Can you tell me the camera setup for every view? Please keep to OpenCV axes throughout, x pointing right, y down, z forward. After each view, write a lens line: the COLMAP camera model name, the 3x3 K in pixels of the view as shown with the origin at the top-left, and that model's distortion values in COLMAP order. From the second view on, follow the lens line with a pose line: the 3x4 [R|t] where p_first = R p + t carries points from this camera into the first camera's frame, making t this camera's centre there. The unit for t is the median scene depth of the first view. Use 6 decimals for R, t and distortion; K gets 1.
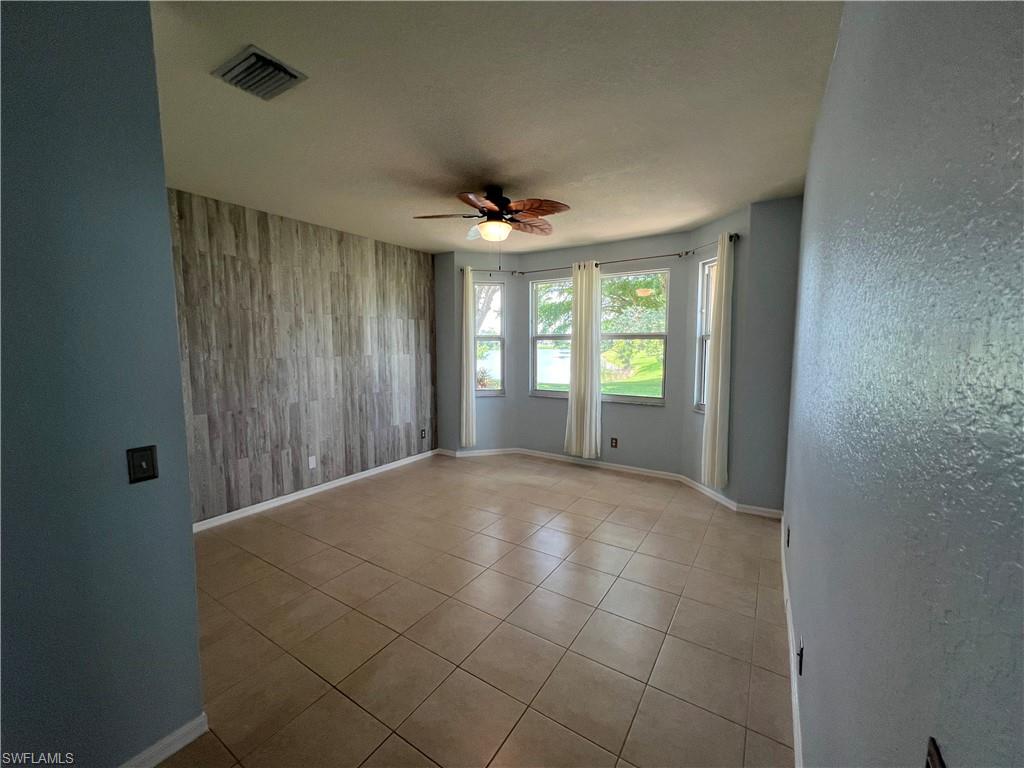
lens RADIAL K [[416.5, 0, 512.2], [0, 416.5, 383.1], [0, 0, 1]] dist [-0.001226, 0.000022]
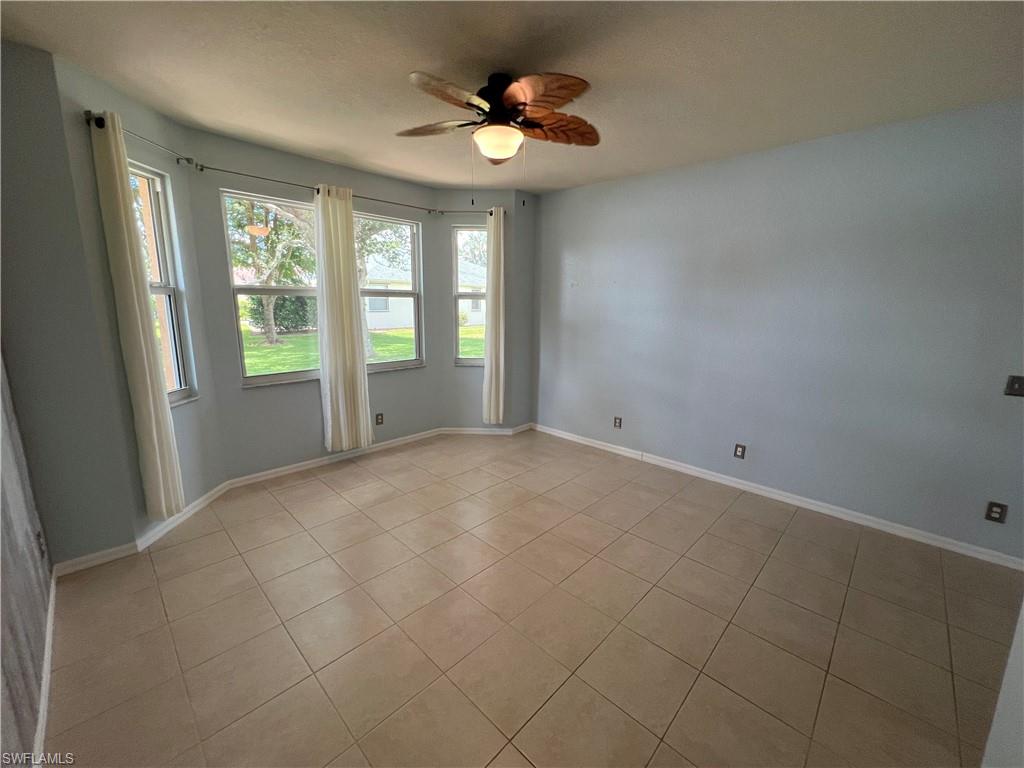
lens RADIAL K [[416.5, 0, 511.3], [0, 416.5, 383.6], [0, 0, 1]] dist [-0.001226, 0.000022]
pose [[0.204340, -0.192575, 0.959771, -0.597525], [0.084558, 0.980266, 0.178684, -0.069112], [-0.975241, 0.044644, 0.216591, 0.641808]]
